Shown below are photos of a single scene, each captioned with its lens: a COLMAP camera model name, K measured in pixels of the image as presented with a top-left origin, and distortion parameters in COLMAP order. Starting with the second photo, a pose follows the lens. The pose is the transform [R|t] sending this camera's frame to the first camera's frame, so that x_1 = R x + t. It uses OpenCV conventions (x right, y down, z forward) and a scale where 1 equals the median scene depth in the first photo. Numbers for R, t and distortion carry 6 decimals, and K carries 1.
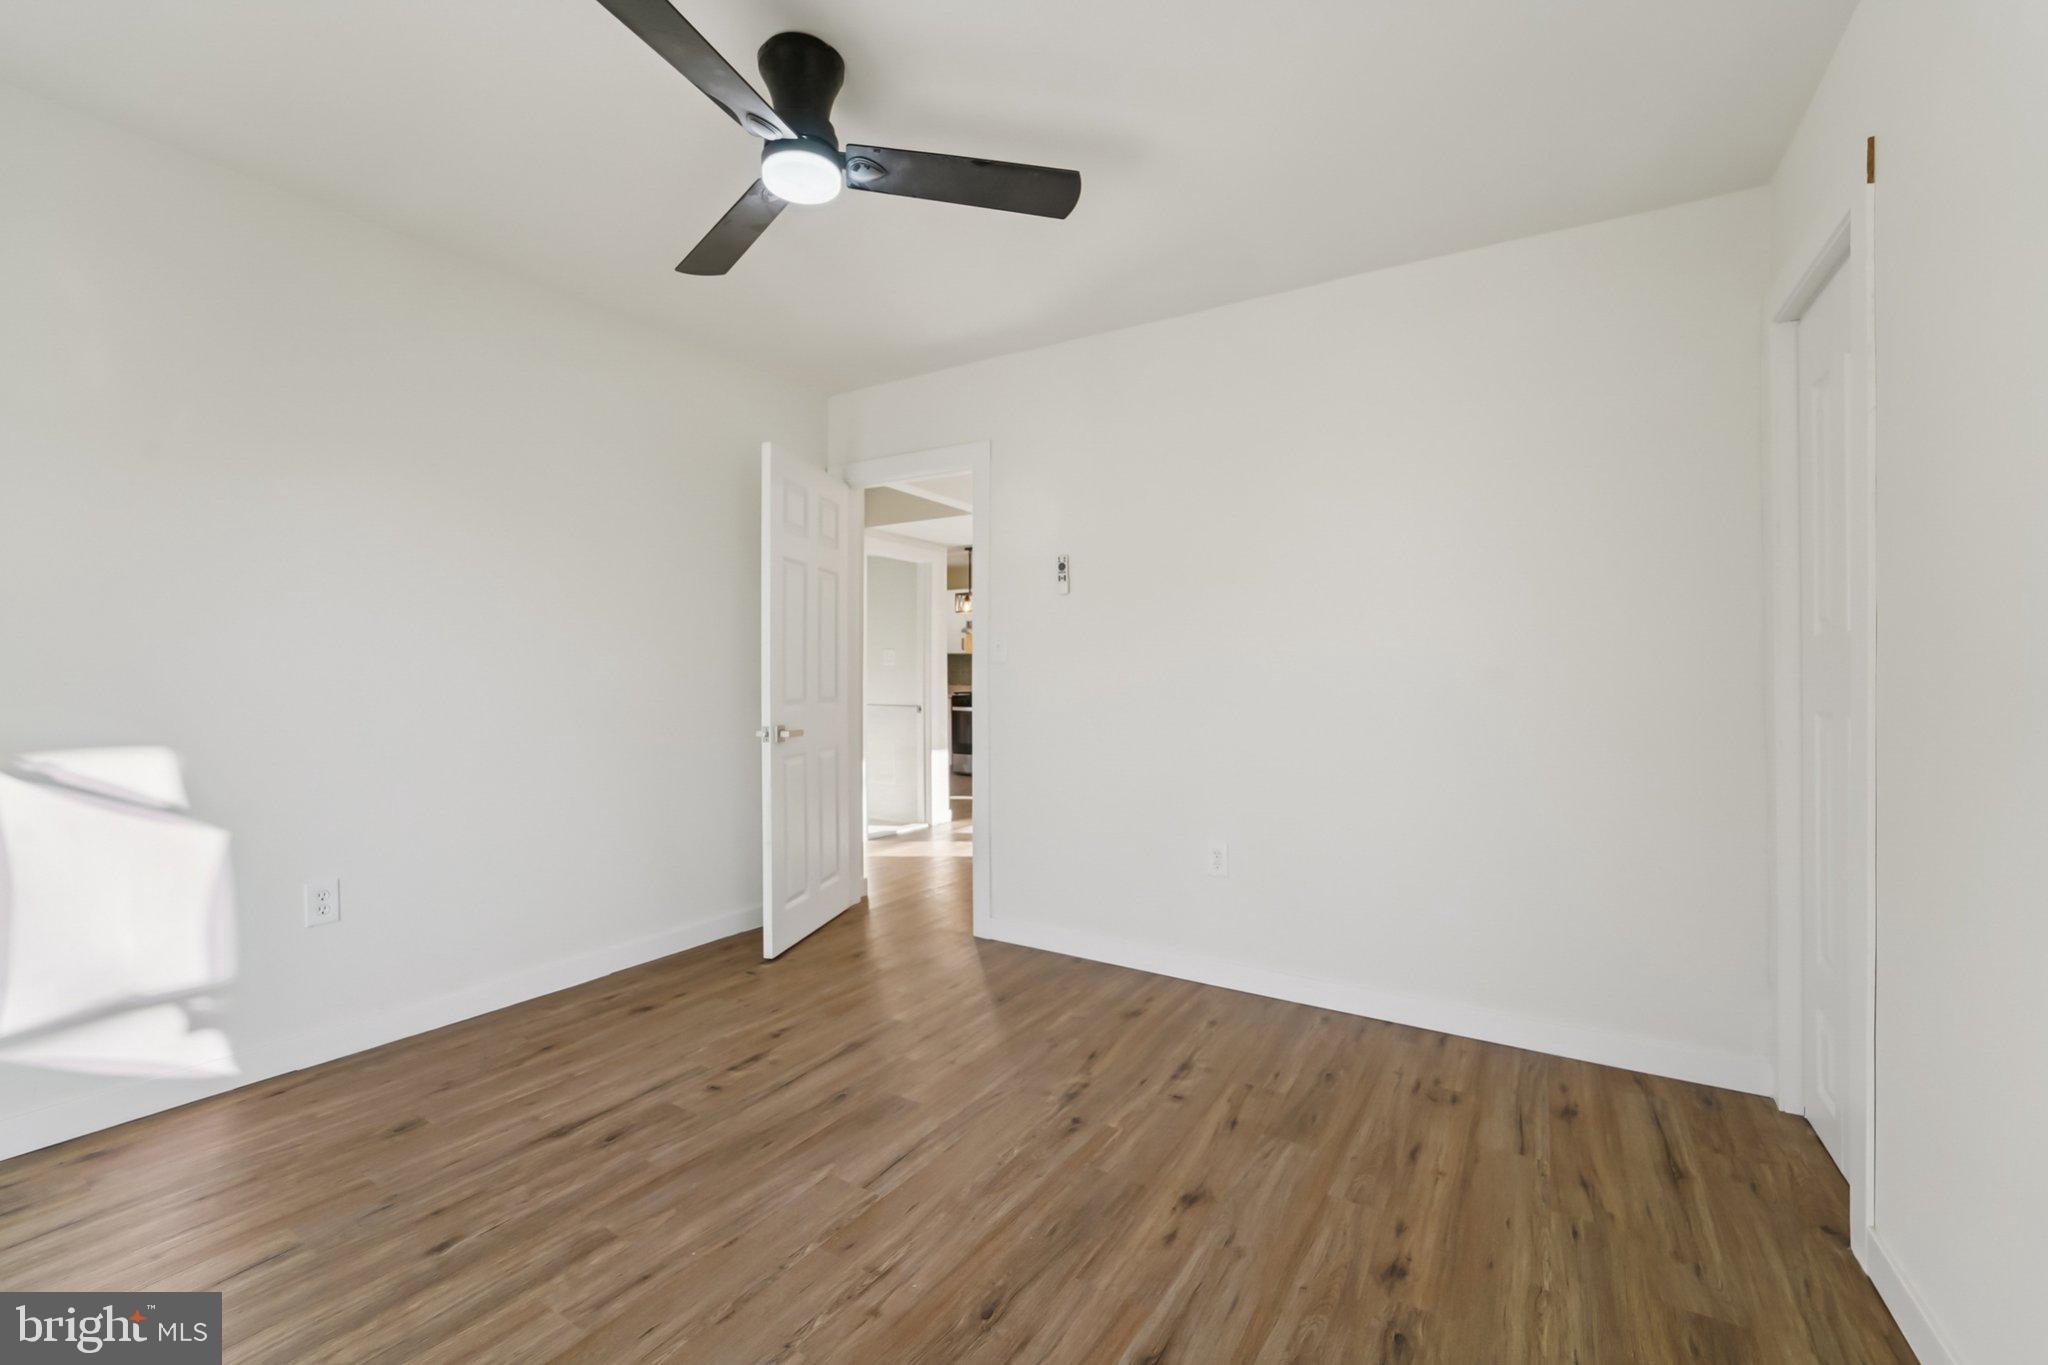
lens RADIAL K [[833.0, 0, 1029.7], [0, 833.0, 684.8], [0, 0, 1]] dist [-0.020299, 0.000350]
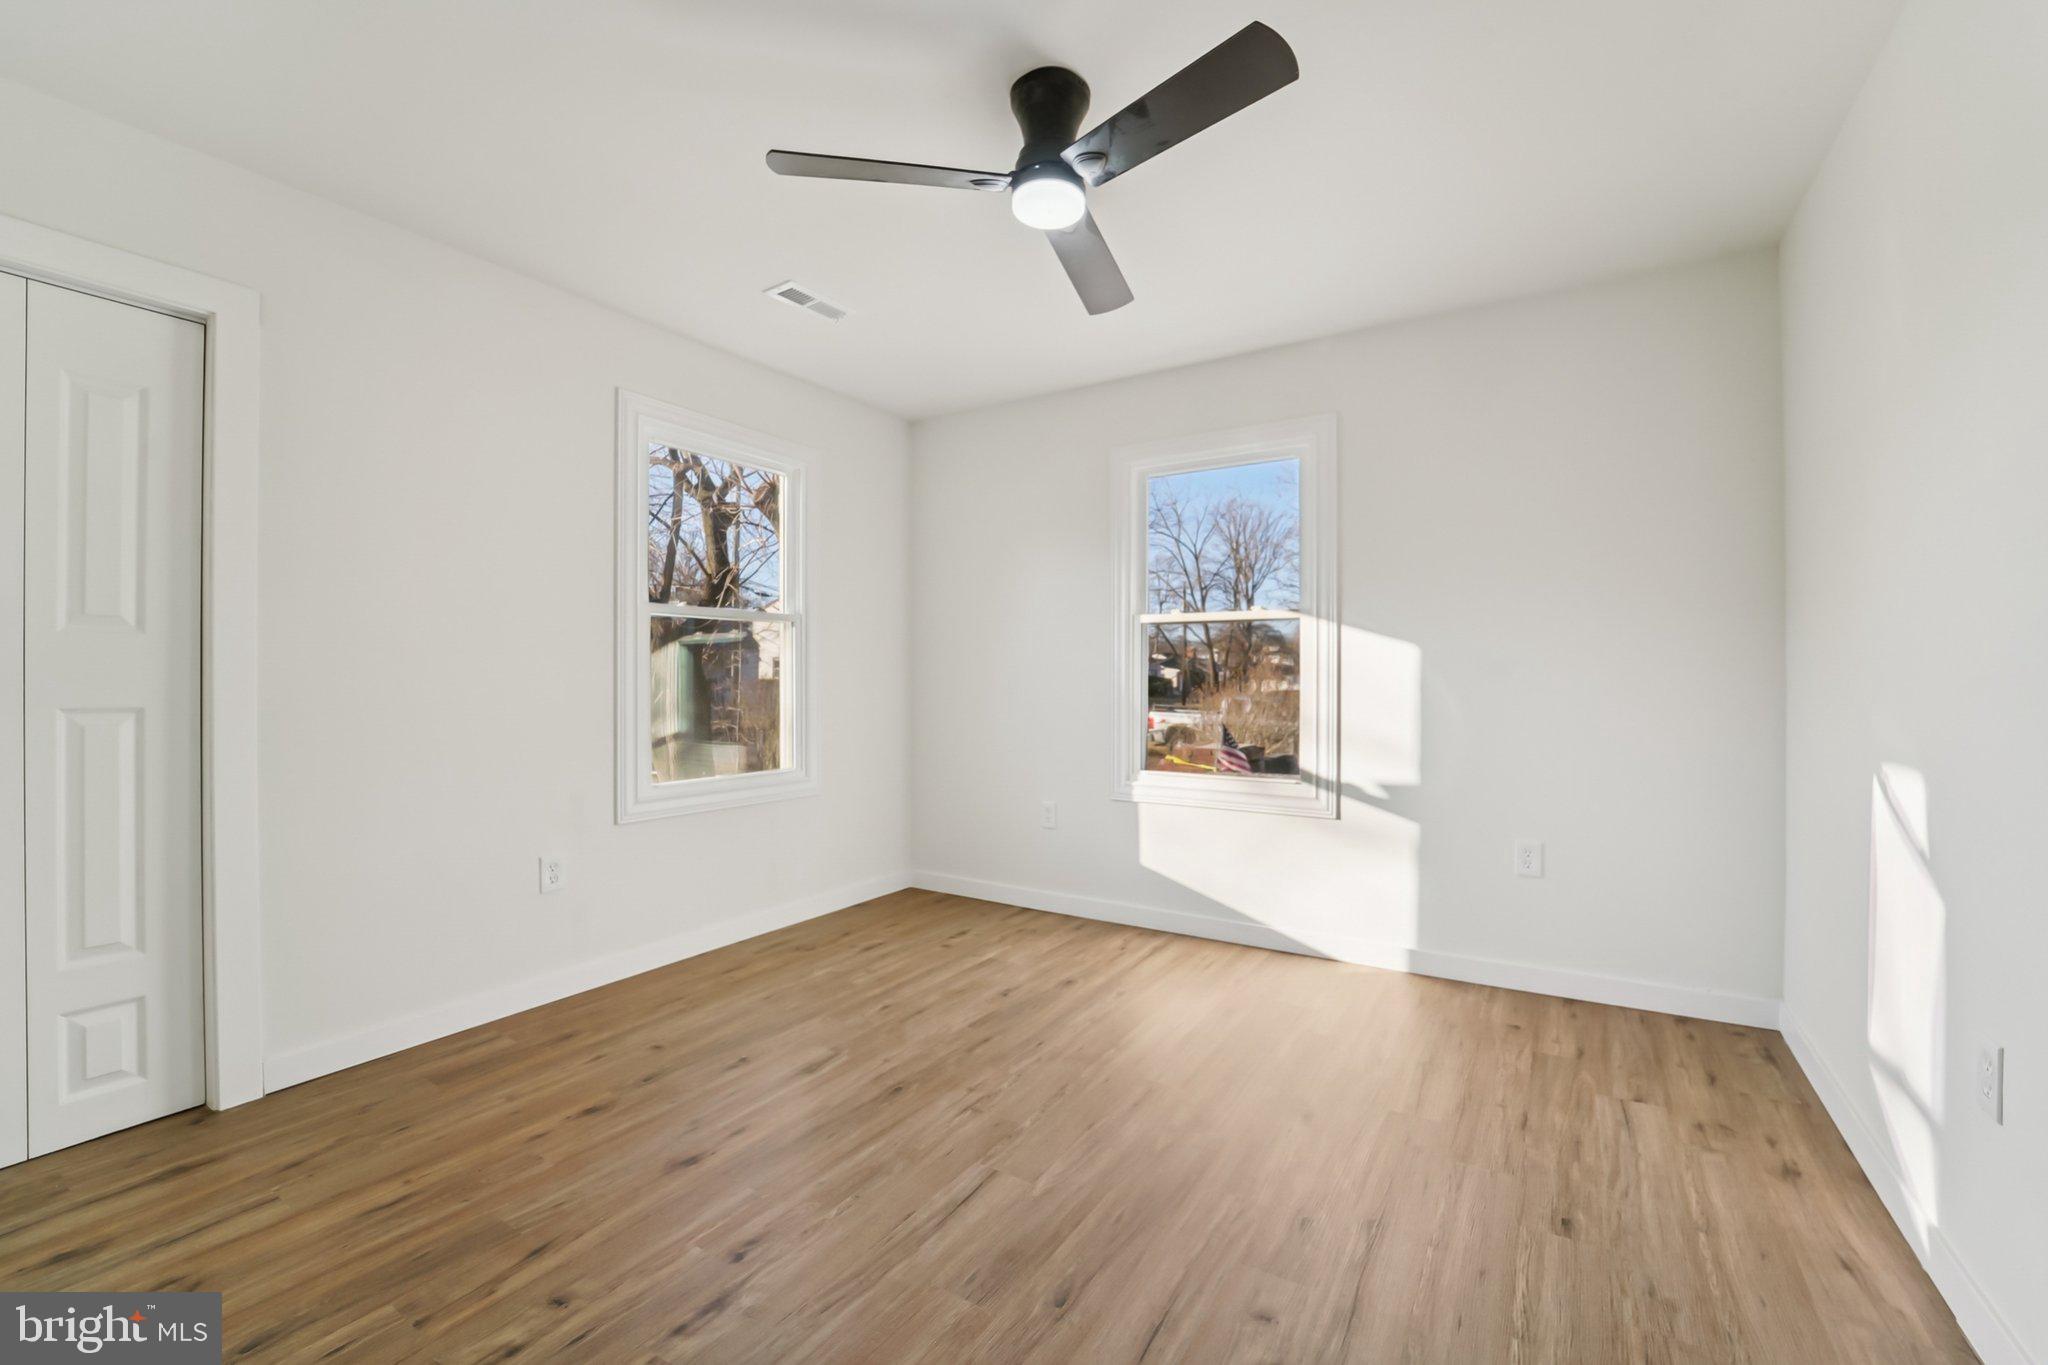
lens RADIAL K [[833.0, 0, 1029.7], [0, 833.0, 684.8], [0, 0, 1]] dist [-0.020299, 0.000350]
pose [[-0.999758, -0.009208, 0.019983, -0.250890], [-0.008765, 0.999716, 0.022168, -0.019370], [-0.020181, 0.021988, -0.999555, 1.966028]]
